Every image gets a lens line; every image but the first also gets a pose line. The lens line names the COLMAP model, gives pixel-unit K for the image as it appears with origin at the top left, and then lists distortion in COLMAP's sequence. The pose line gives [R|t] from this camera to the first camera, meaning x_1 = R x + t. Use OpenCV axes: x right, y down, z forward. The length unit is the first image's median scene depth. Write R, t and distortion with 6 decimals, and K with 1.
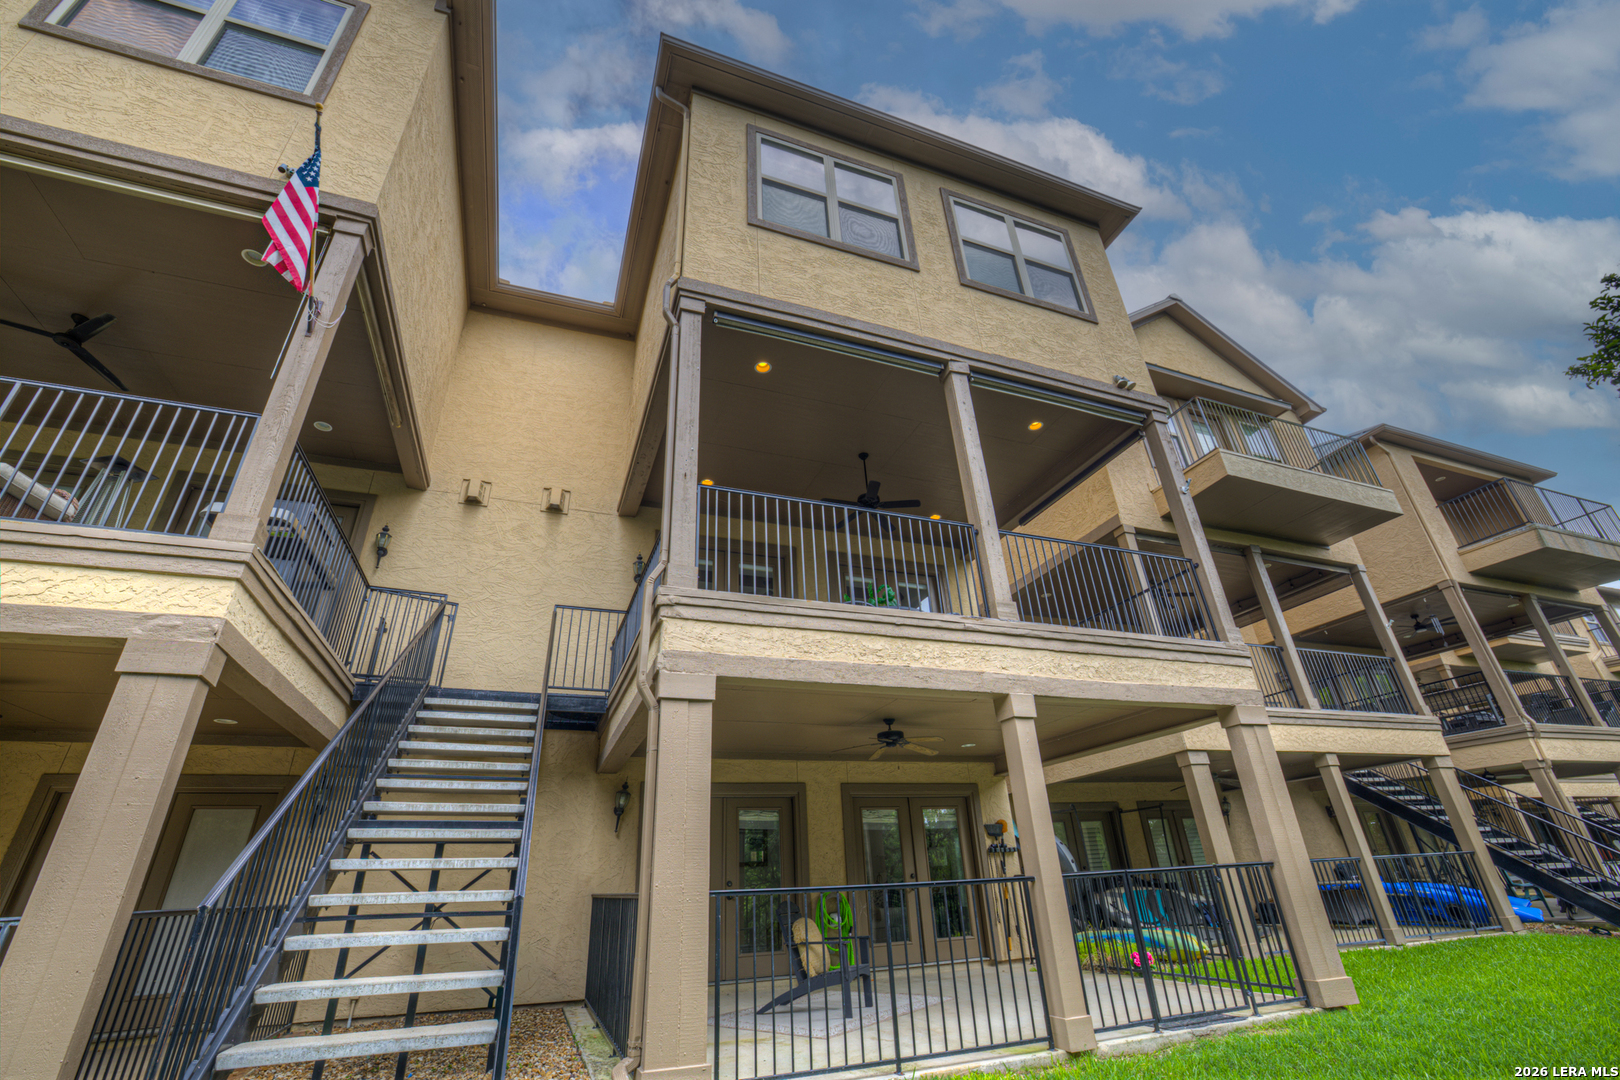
lens RADIAL K [[698.4, 0, 800.5], [0, 698.4, 542.2], [0, 0, 1]] dist [-0.043231, 0.015116]
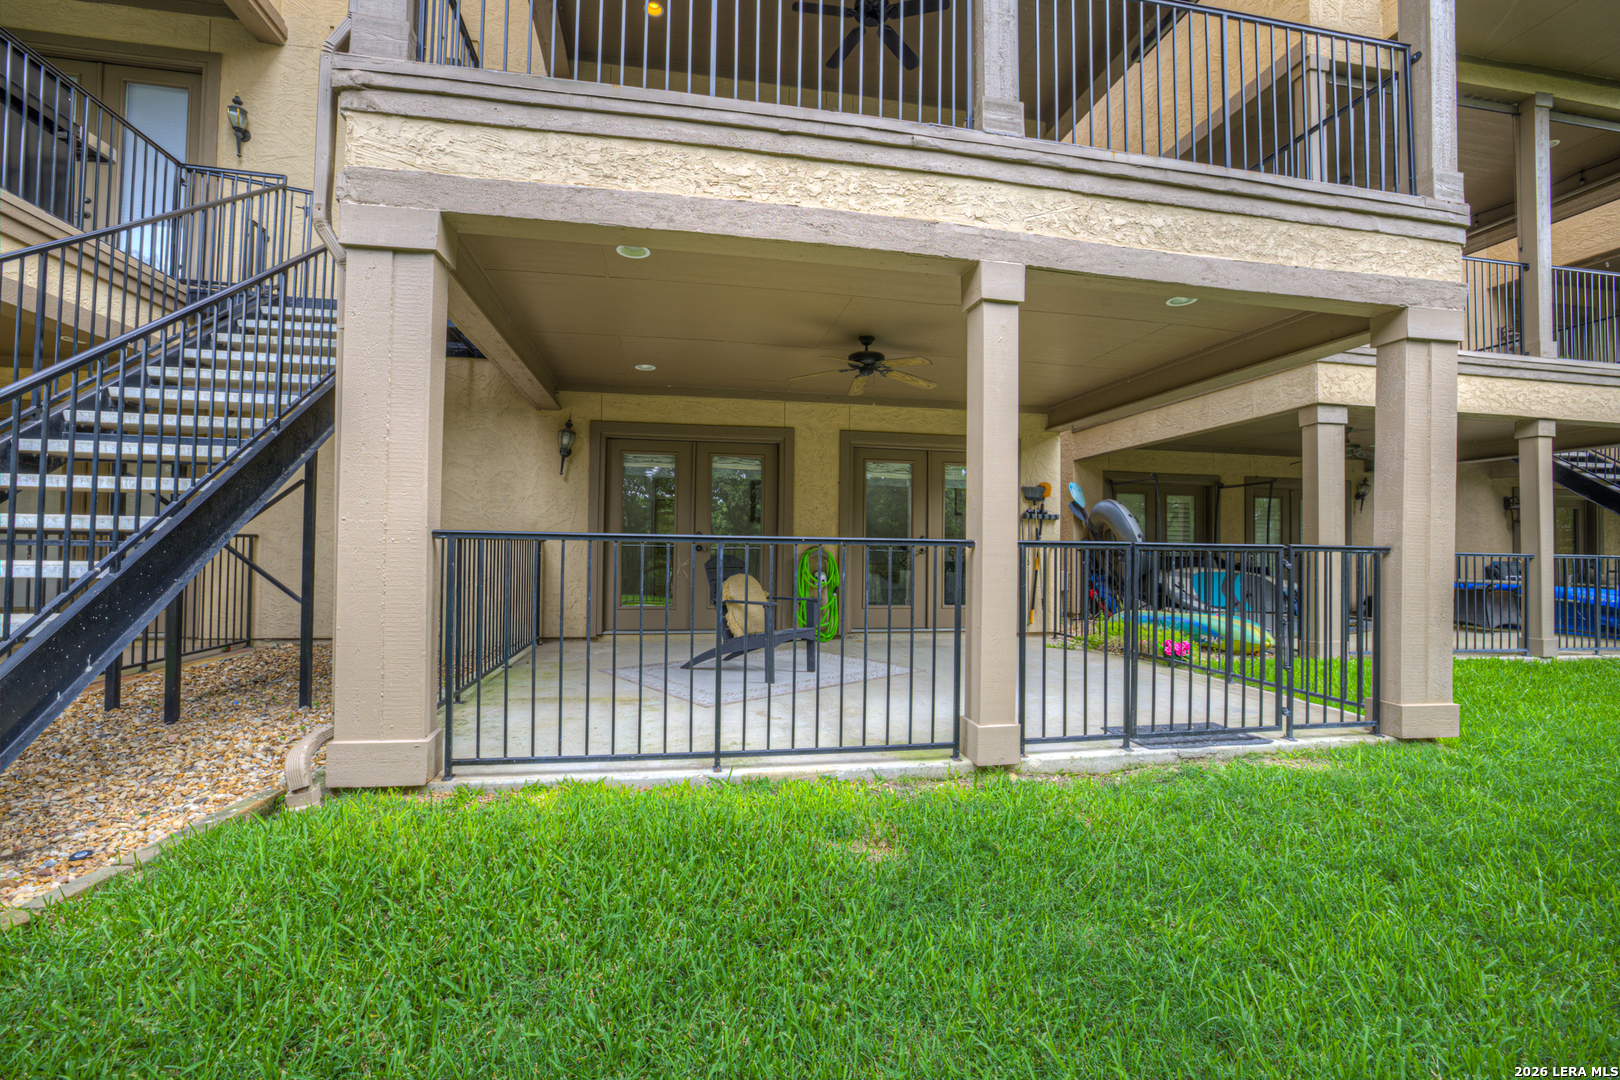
lens RADIAL K [[698.4, 0, 795.3], [0, 698.4, 540.4], [0, 0, 1]] dist [-0.043231, 0.015116]
pose [[0.982749, 0.052019, -0.177479, 0.231667], [0.031194, 0.899260, 0.436300, 0.149648], [0.182296, -0.434310, 0.882124, 0.301531]]
